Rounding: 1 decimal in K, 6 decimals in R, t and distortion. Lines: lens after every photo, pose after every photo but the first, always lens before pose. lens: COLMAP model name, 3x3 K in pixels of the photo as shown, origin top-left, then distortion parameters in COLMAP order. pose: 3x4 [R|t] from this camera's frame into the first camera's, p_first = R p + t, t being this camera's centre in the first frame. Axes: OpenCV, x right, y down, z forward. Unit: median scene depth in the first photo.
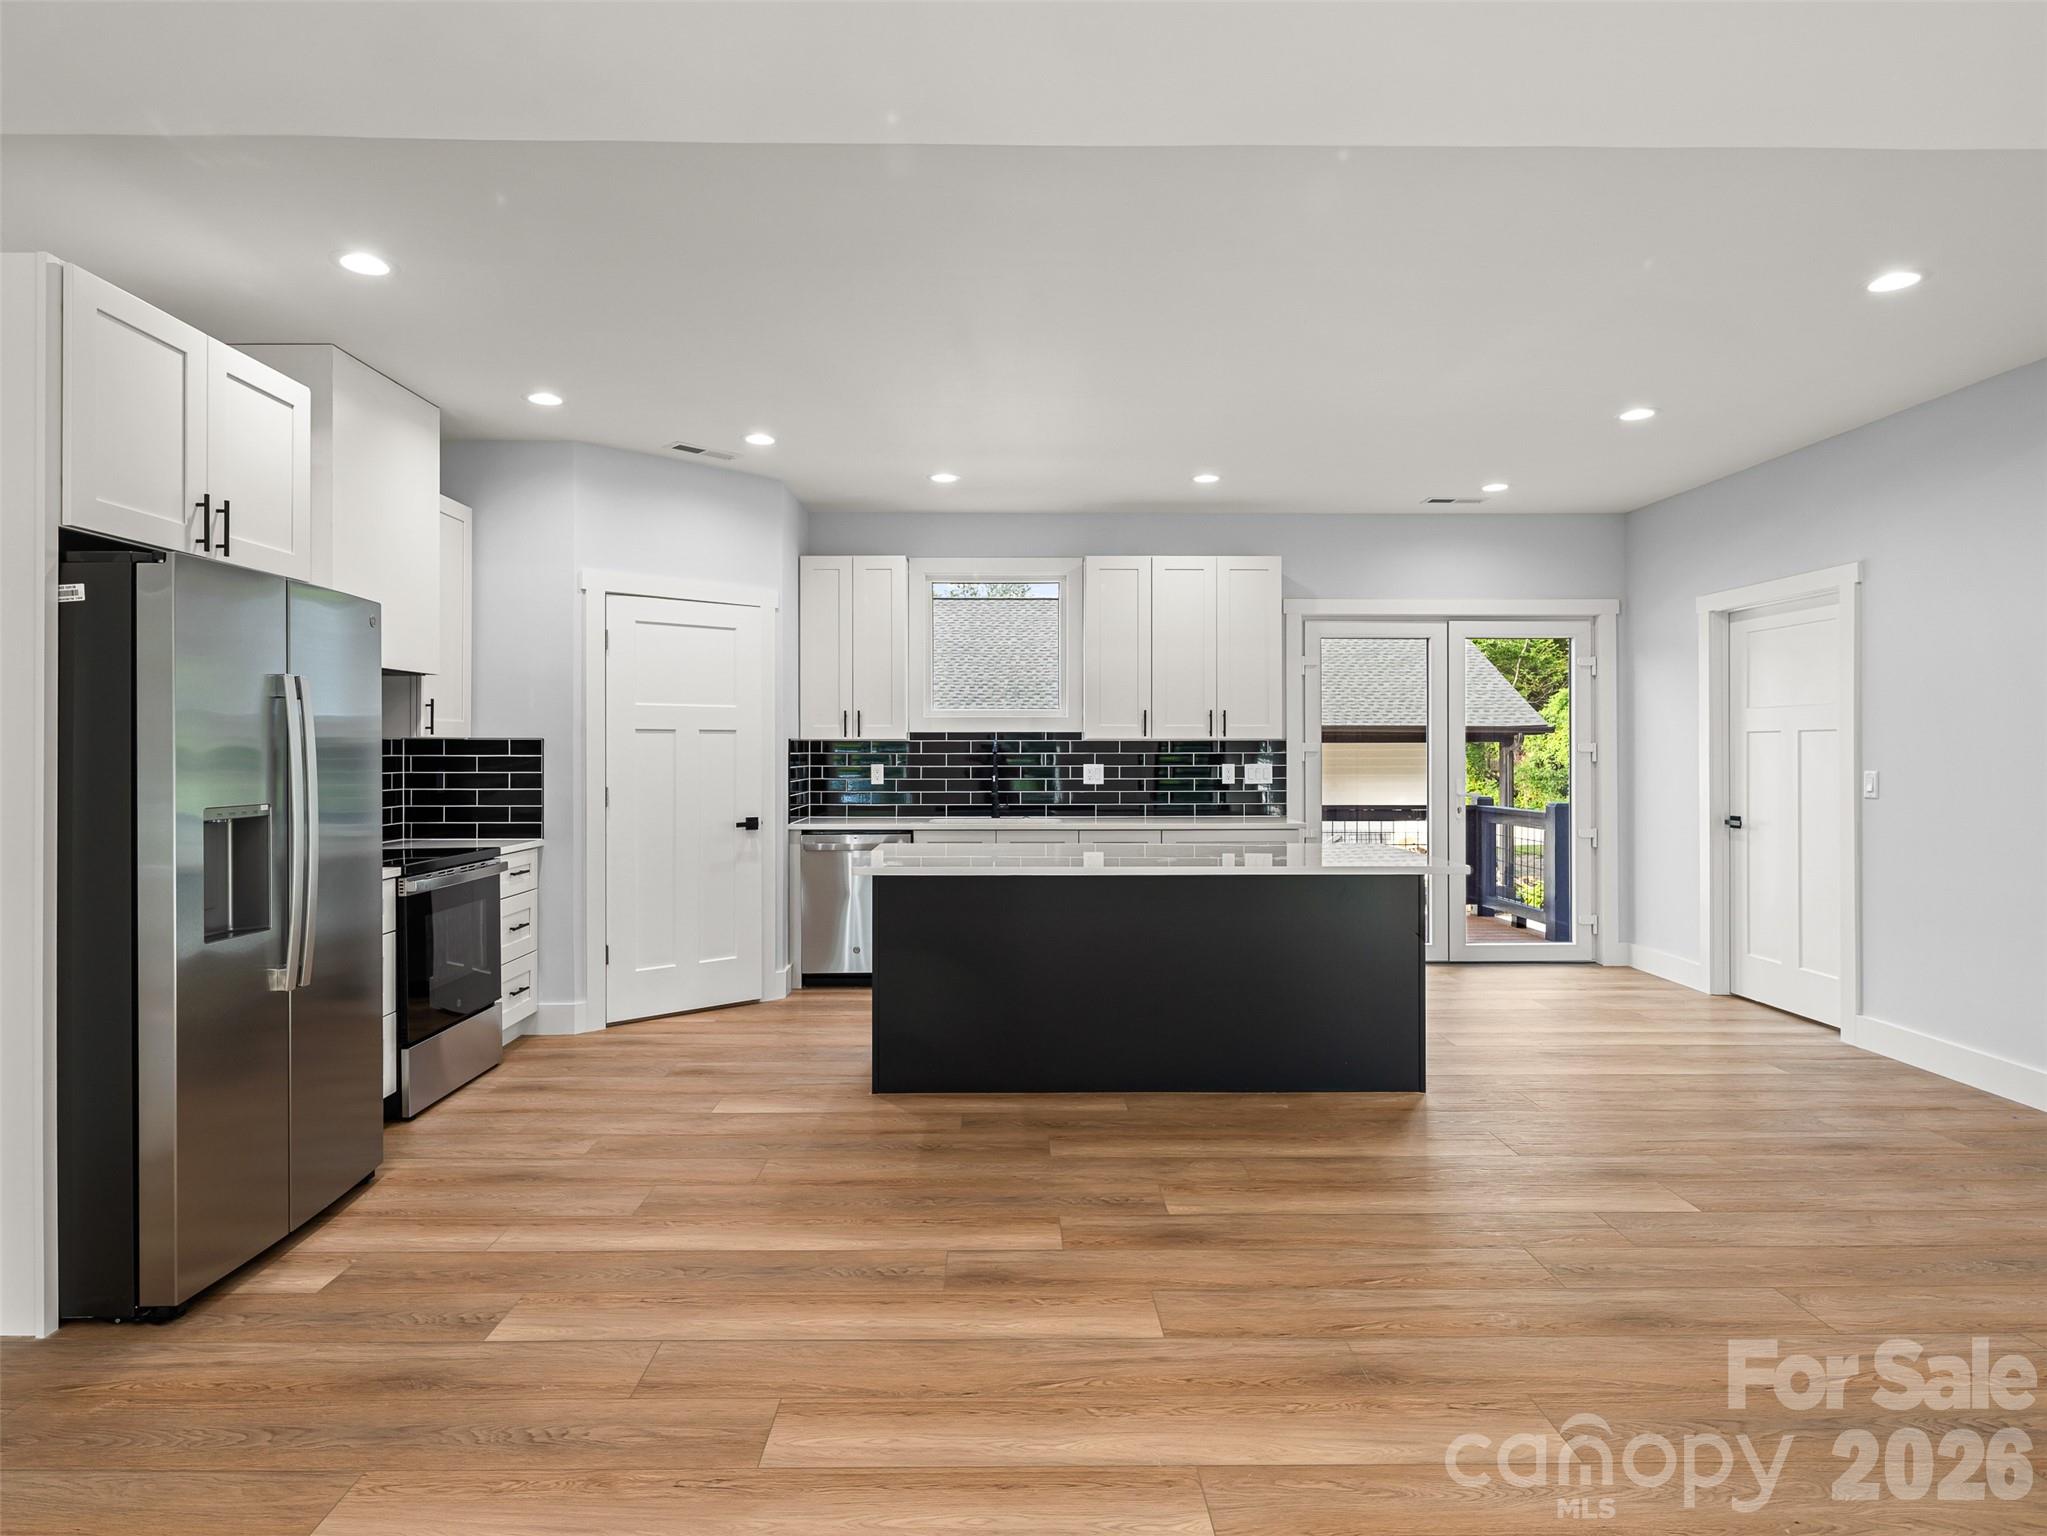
lens RADIAL K [[1116.5, 0, 1017.7], [0, 1116.5, 742.3], [0, 0, 1]] dist [-0.000330, -0.000455]
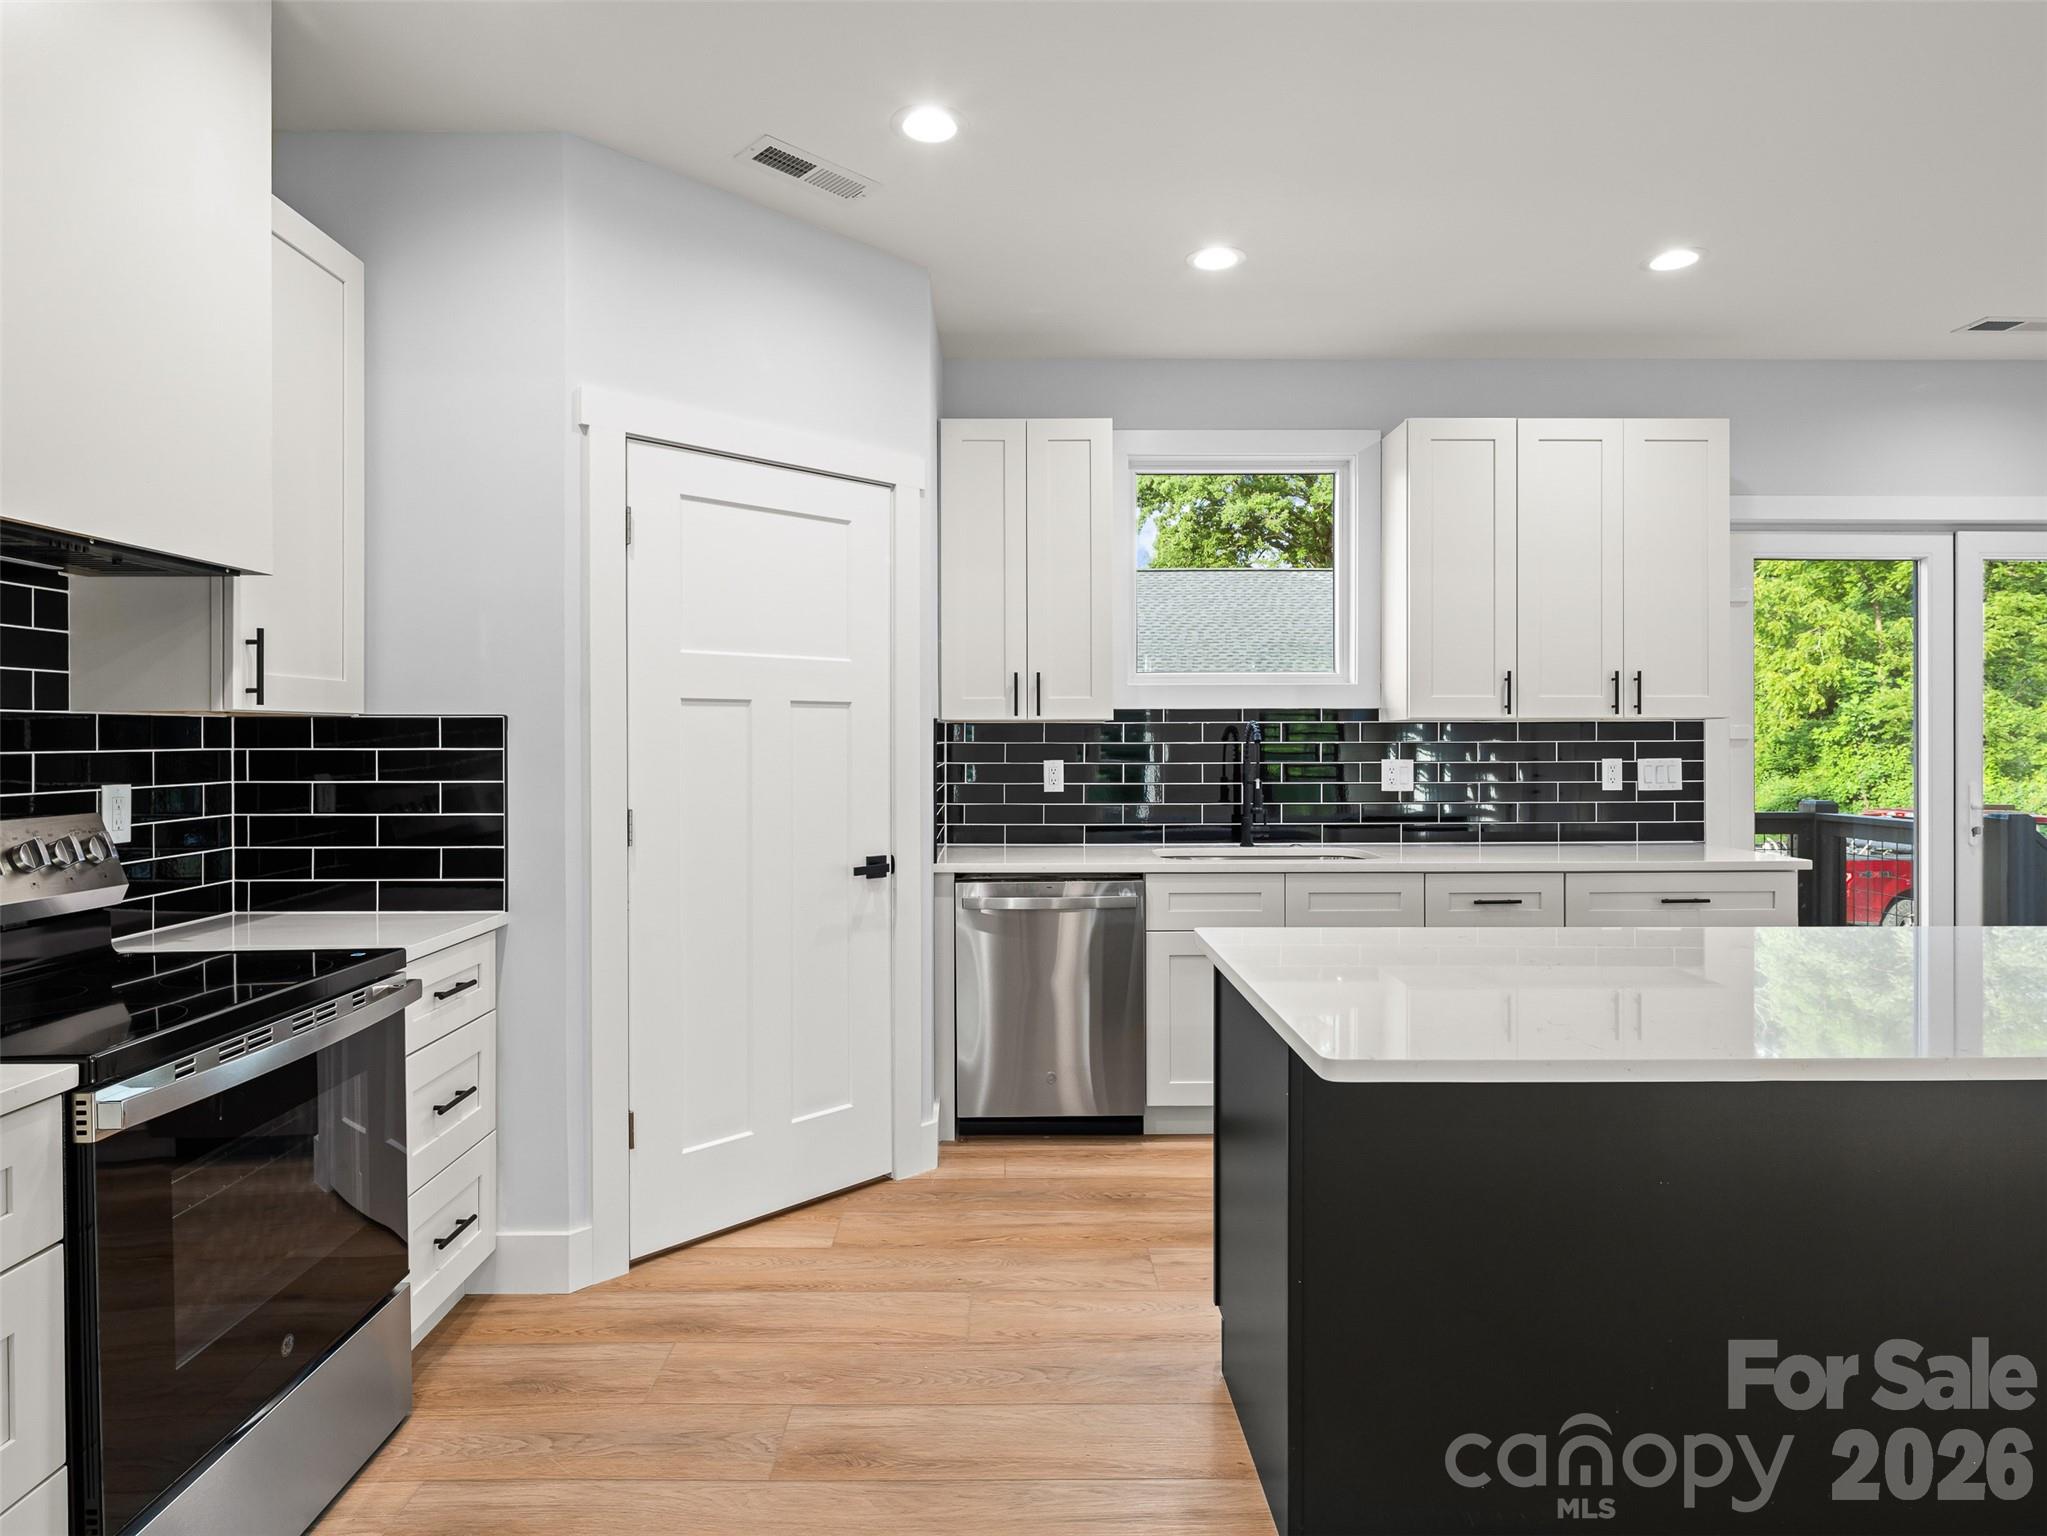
lens RADIAL K [[1118.2, 0, 1020.1], [0, 1118.2, 735.4], [0, 0, 1]] dist [0.000808, 0.000224]
pose [[0.999999, -0.001262, -0.000385, -0.185601], [0.001264, 0.999989, 0.004540, 0.003641], [0.000379, -0.004540, 0.999990, 0.477977]]
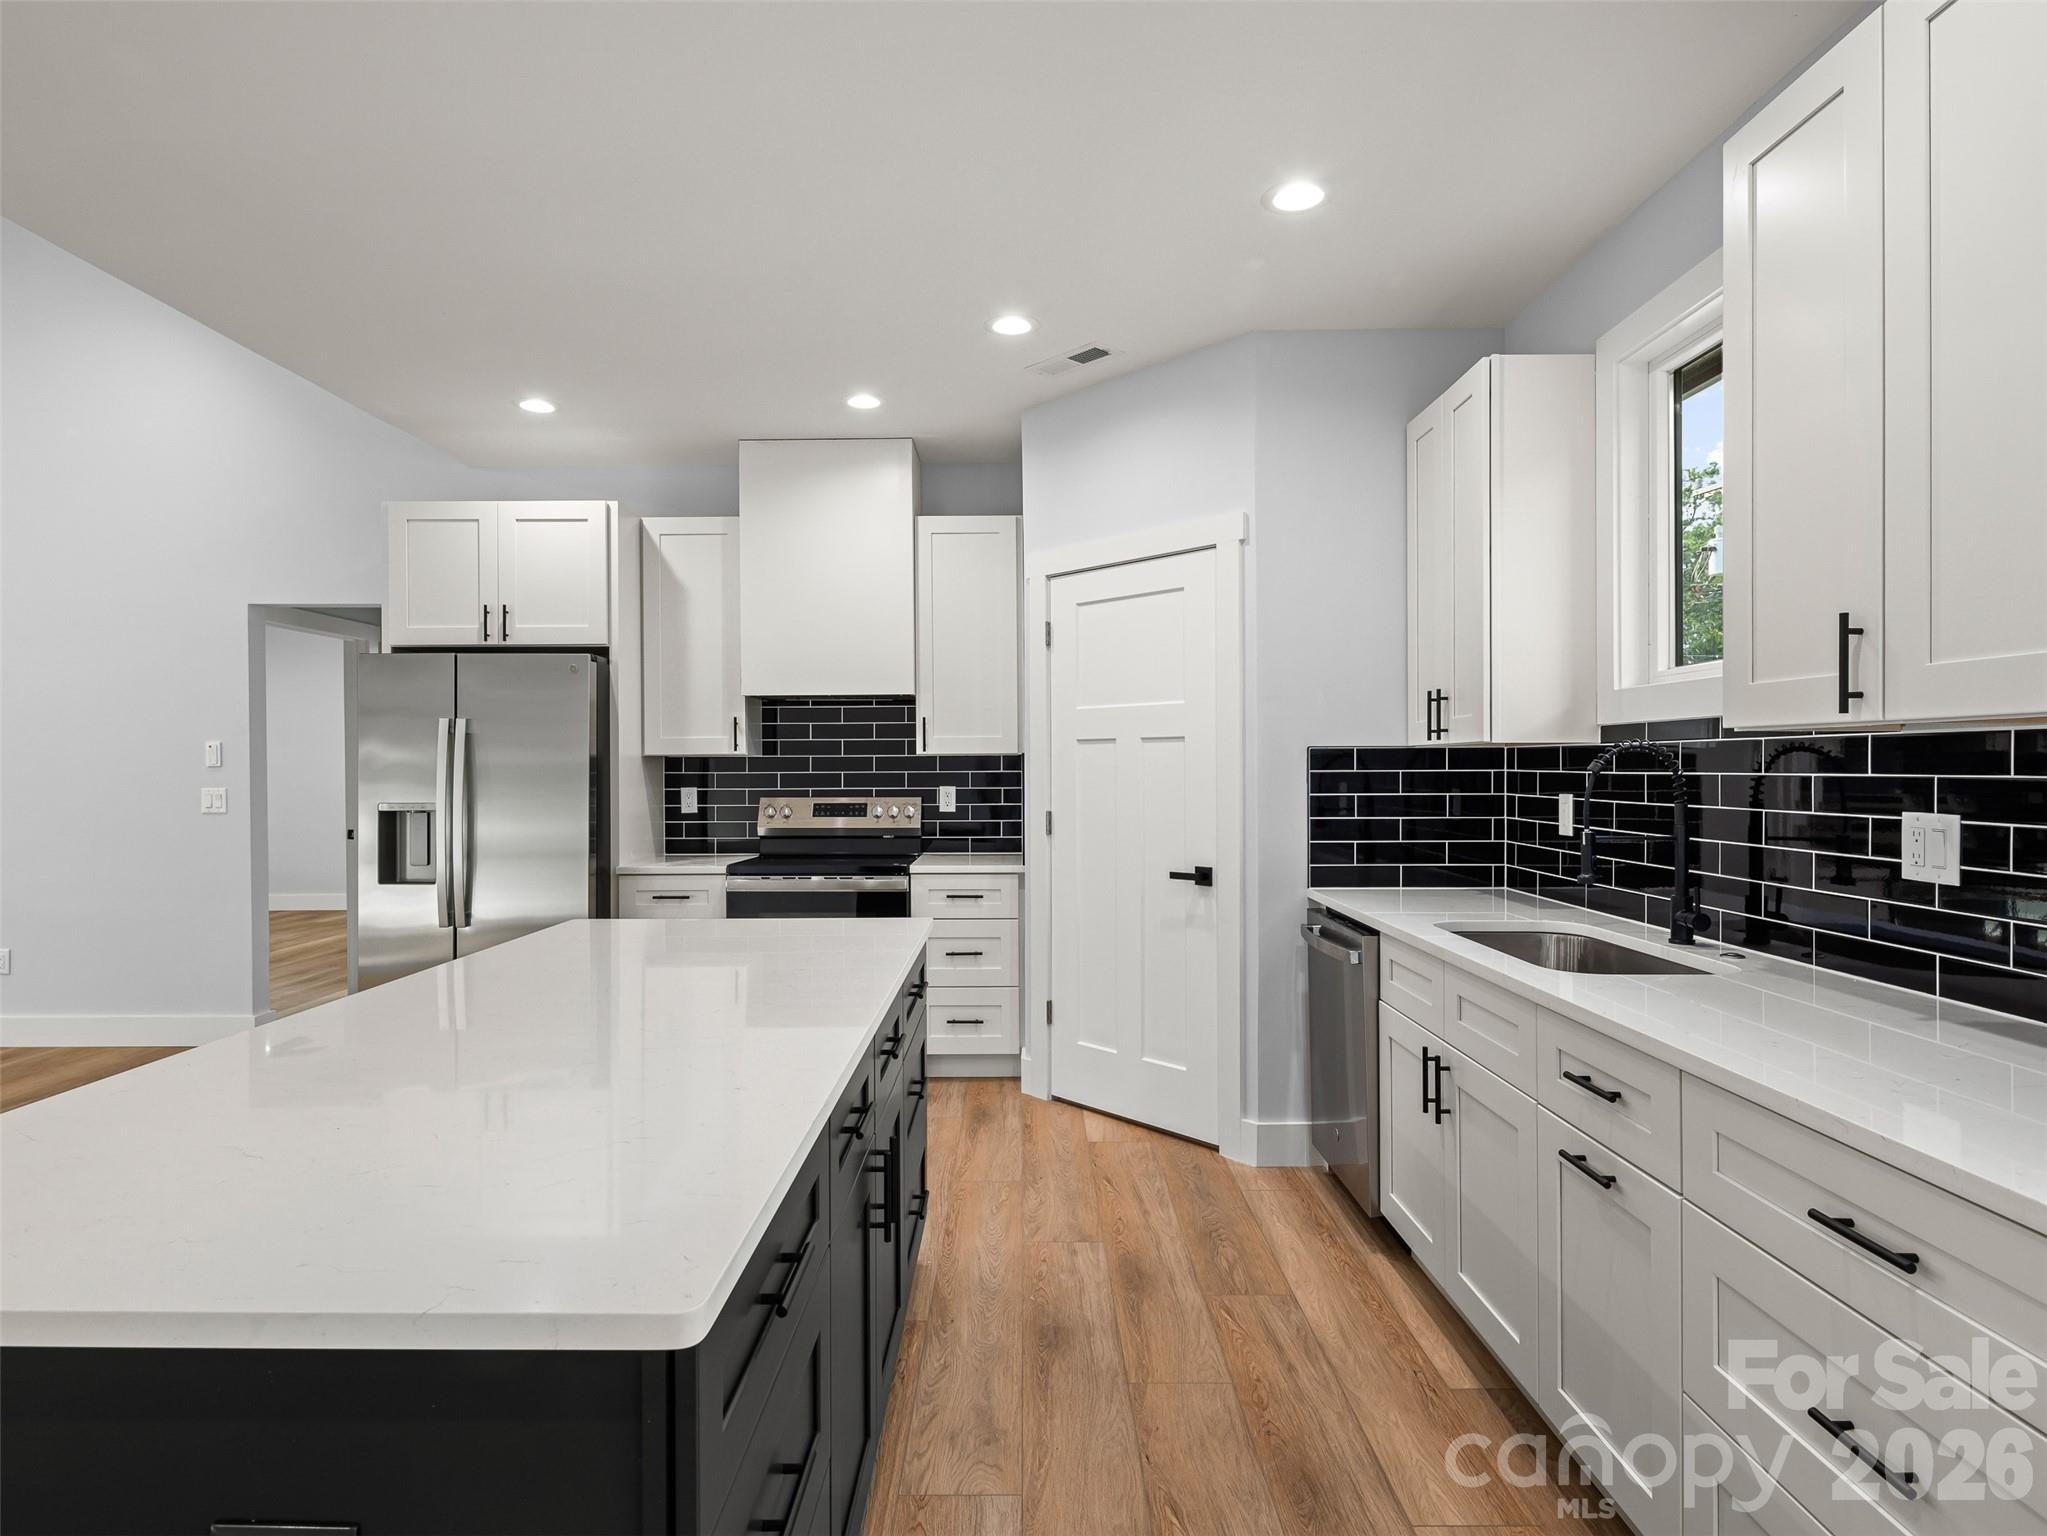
lens RADIAL K [[1127.6, 0, 1023.5], [0, 1127.6, 768.0], [0, 0, 1]] dist [0.001809, 0.000152]
pose [[-0.017397, 0.002799, -0.999845, 0.468846], [0.011415, 0.999931, 0.002600, 0.005794], [0.999784, -0.011368, -0.017428, 0.995493]]
